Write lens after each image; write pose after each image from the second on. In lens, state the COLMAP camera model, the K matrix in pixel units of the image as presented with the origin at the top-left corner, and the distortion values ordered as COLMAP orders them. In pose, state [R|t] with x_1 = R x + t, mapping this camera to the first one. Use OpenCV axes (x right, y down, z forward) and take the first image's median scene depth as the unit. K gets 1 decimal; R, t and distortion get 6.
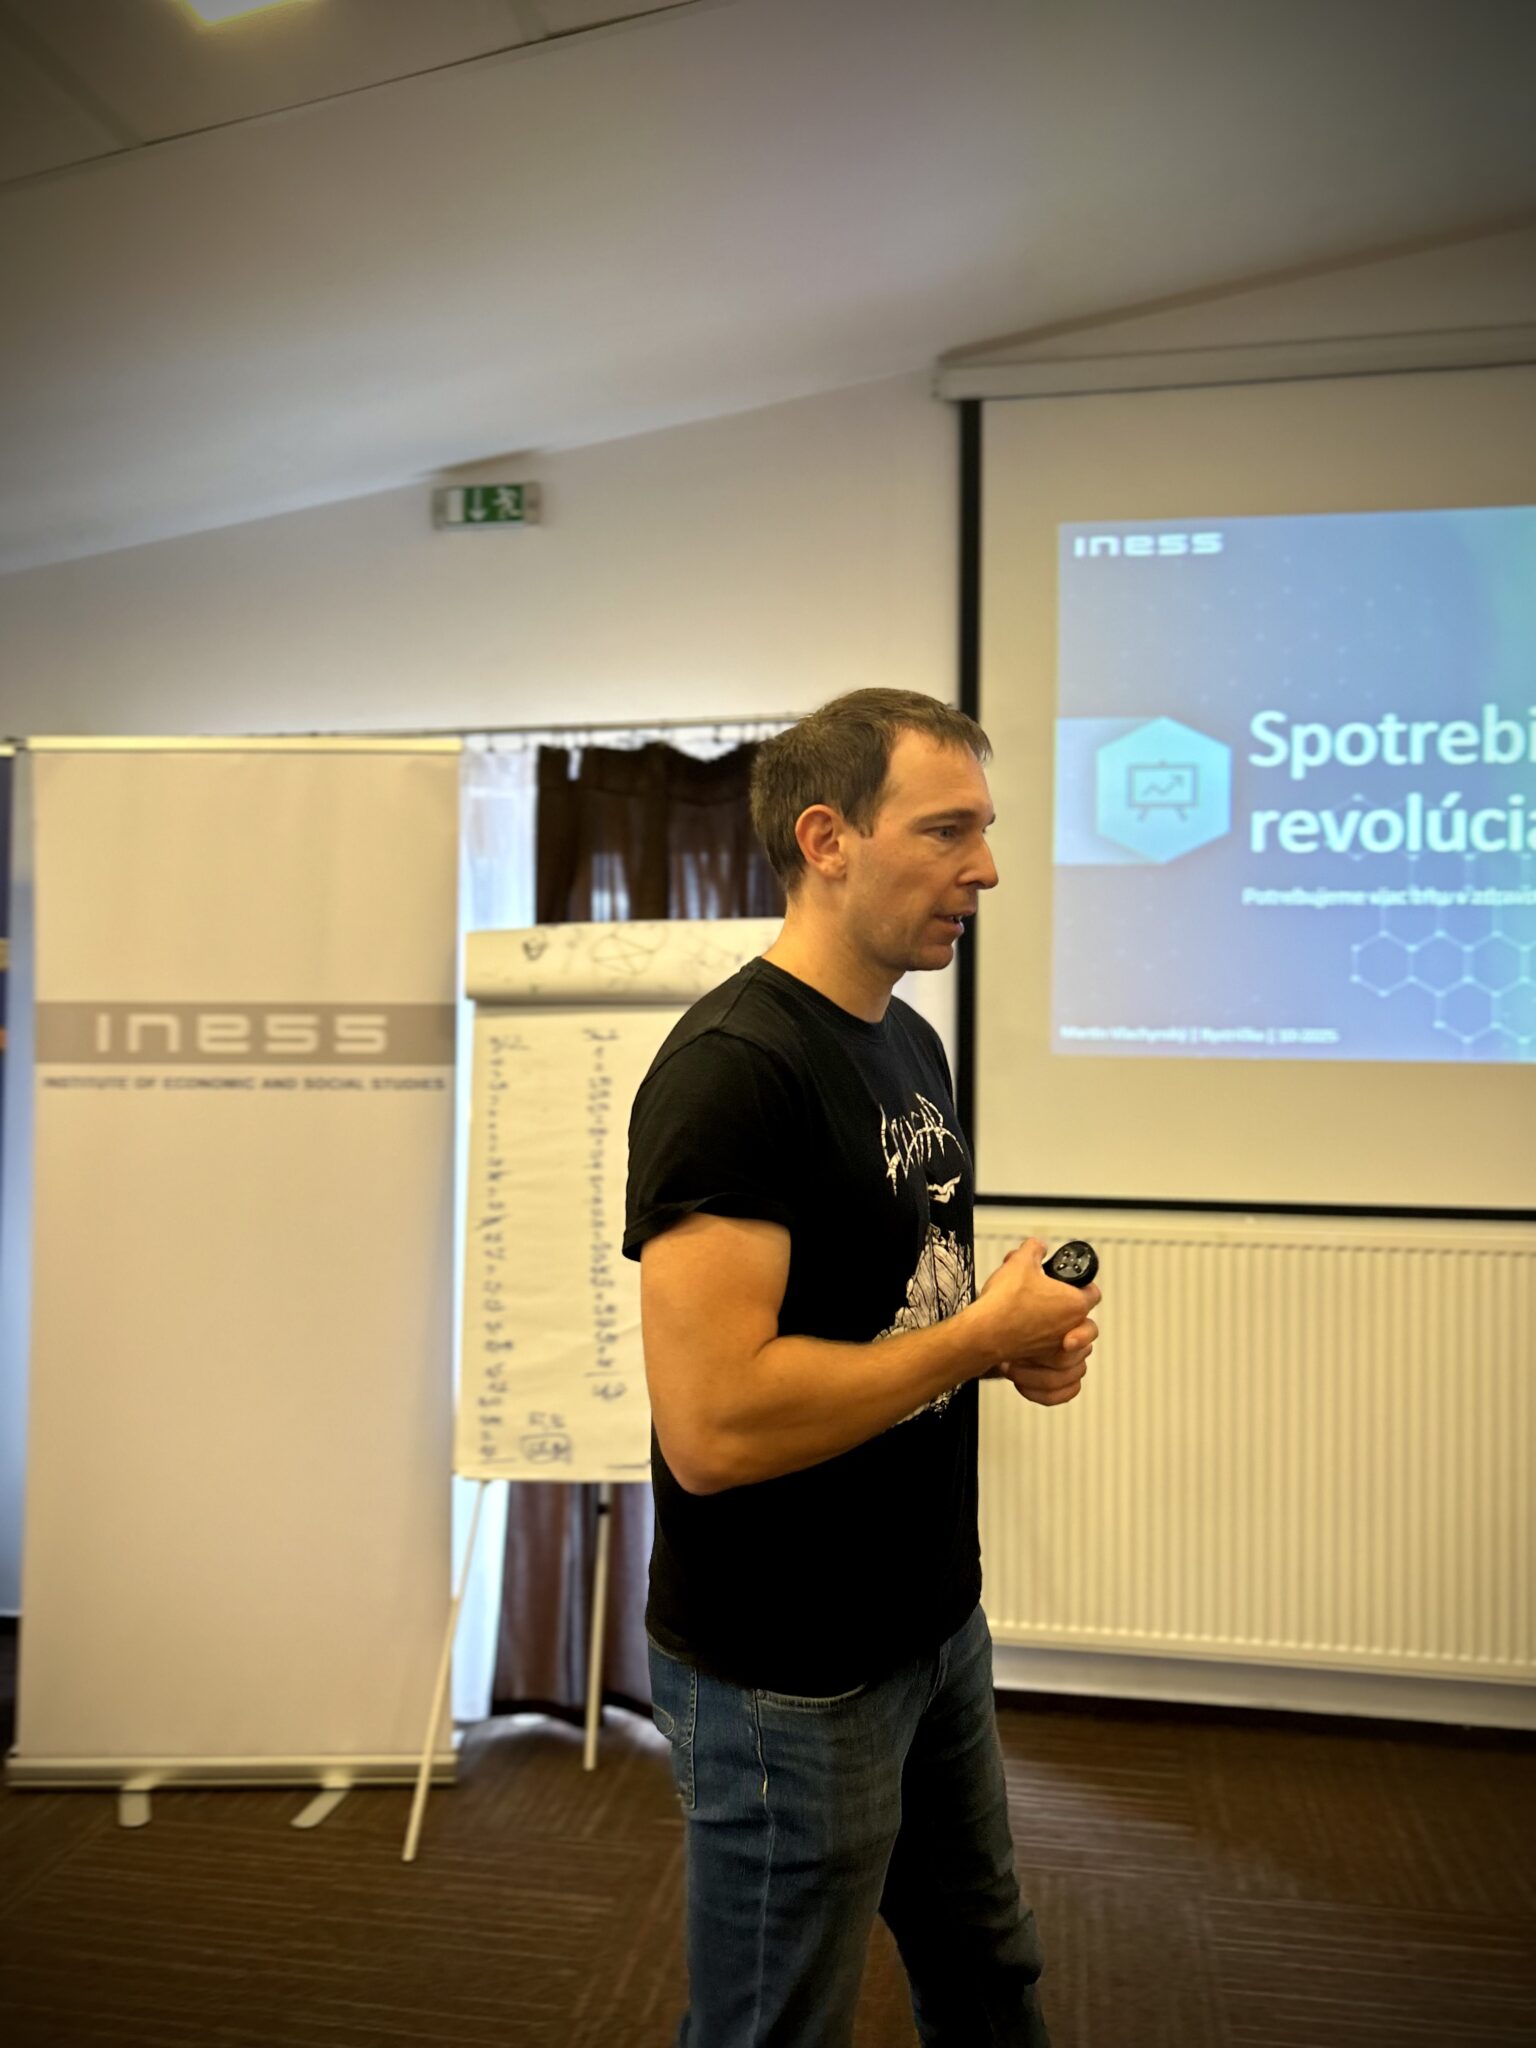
lens RADIAL K [[1556.3, 0, 775.1], [0, 1556.3, 1012.7], [0, 0, 1]] dist [0.051304, -0.044786]
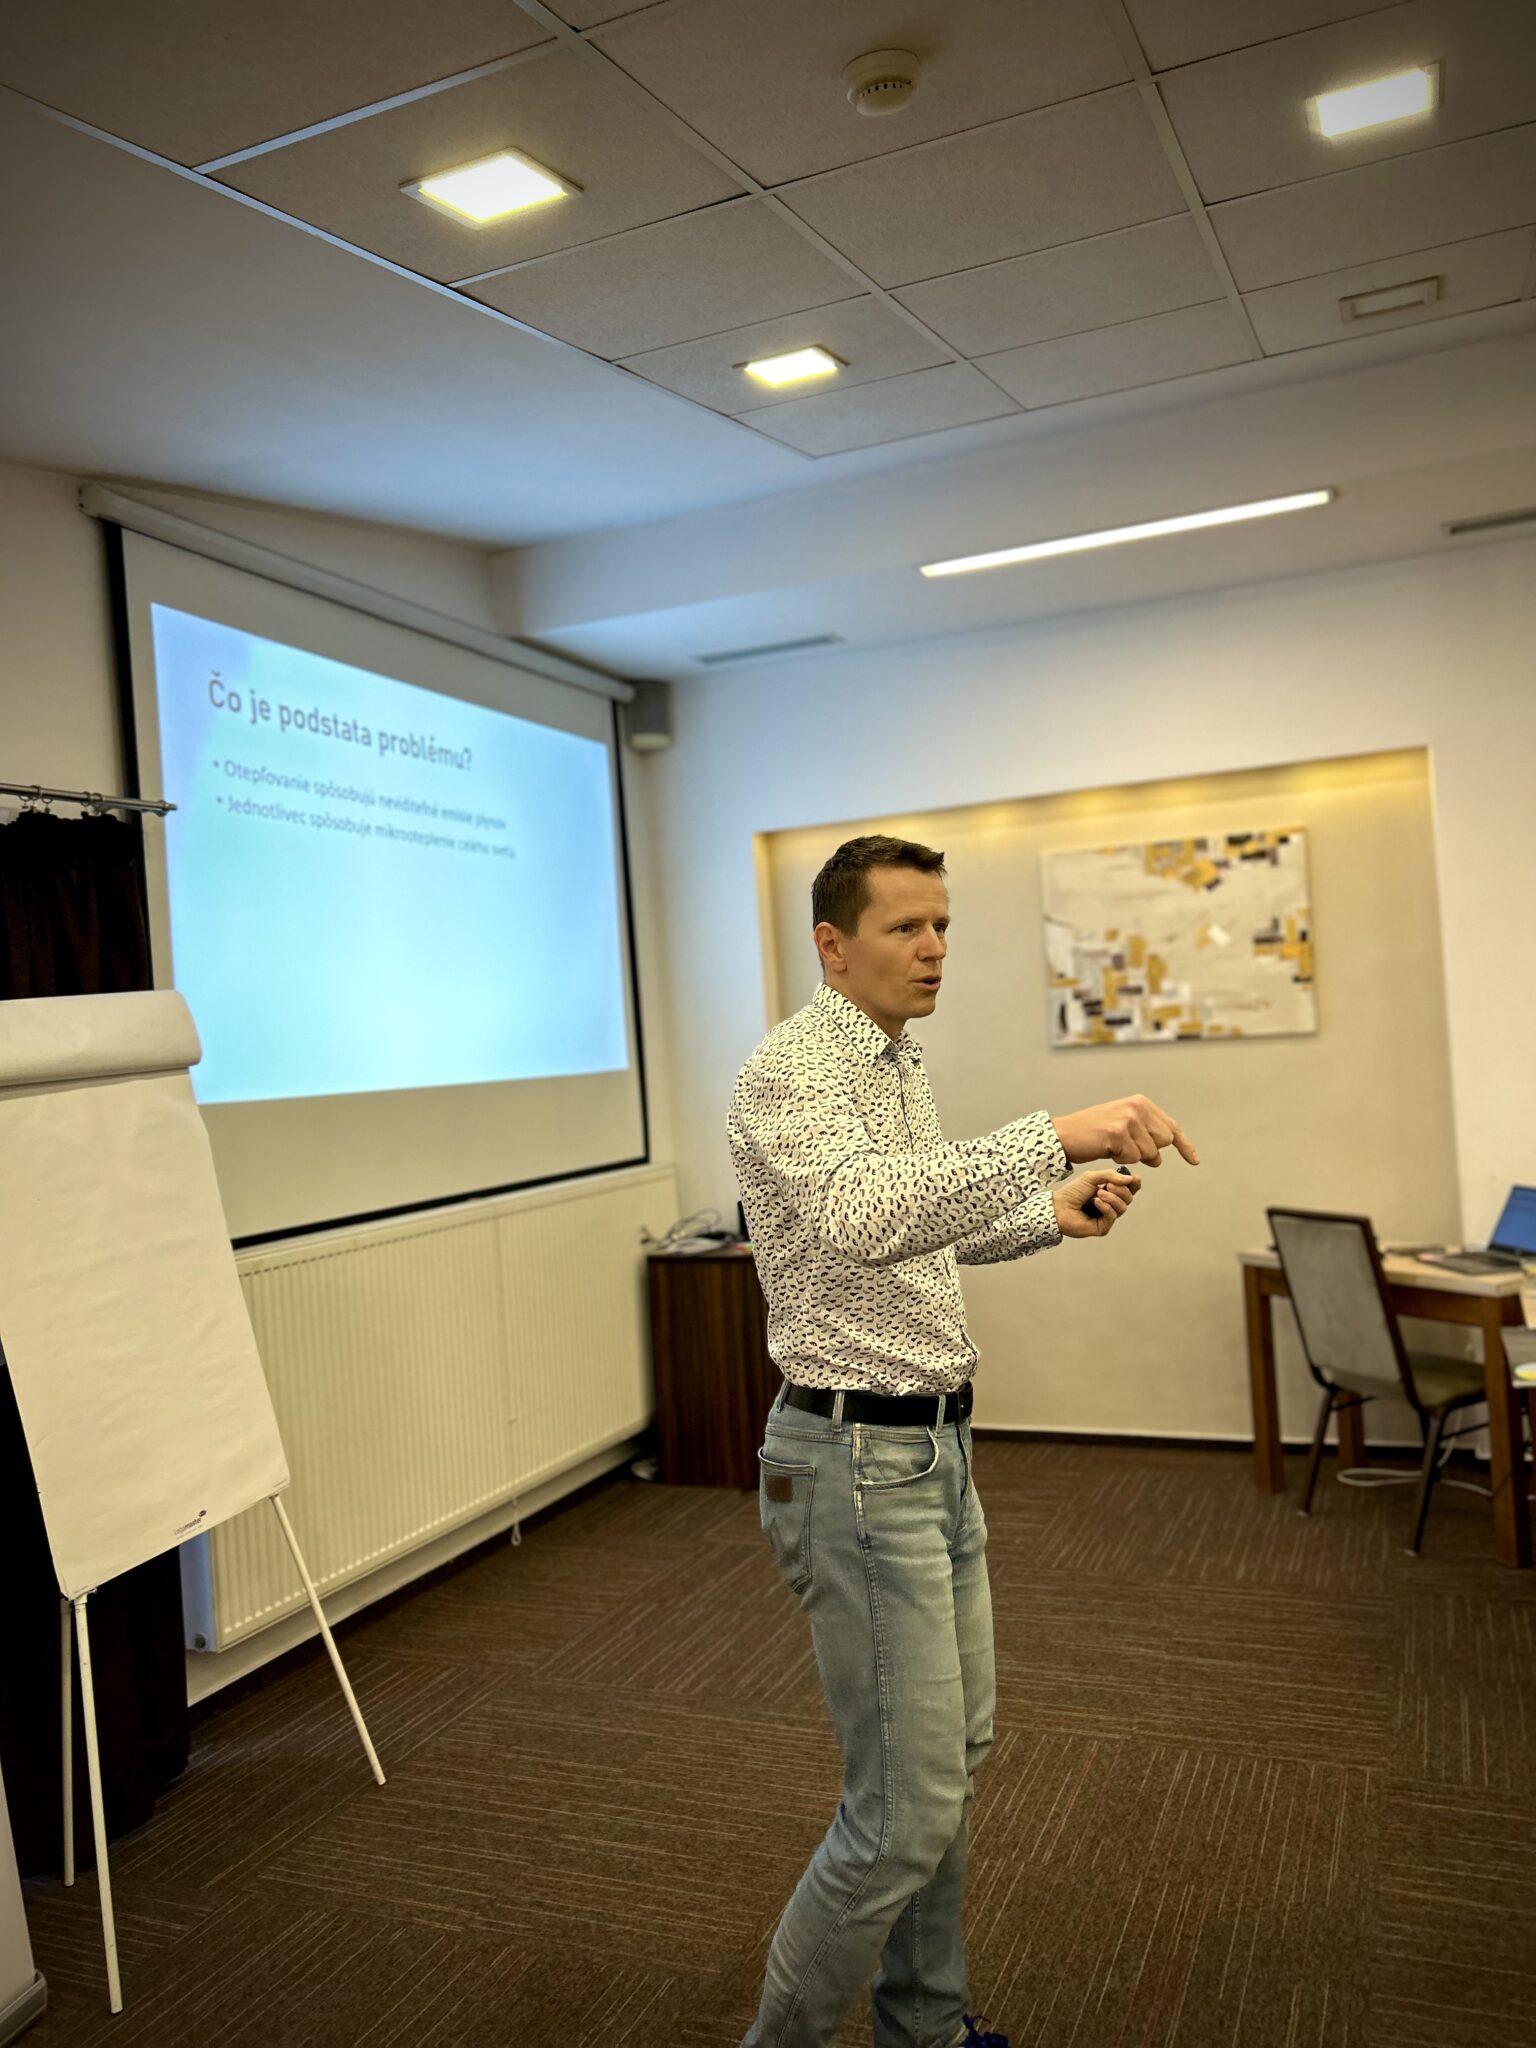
lens RADIAL K [[1556.3, 0, 799.4], [0, 1556.3, 1044.2], [0, 0, 1]] dist [0.051304, -0.044786]
pose [[0.228520, -0.019557, 0.973343, -0.863442], [0.075779, 0.997122, 0.002243, 0.003051], [-0.970585, 0.073246, 0.229344, 0.324965]]
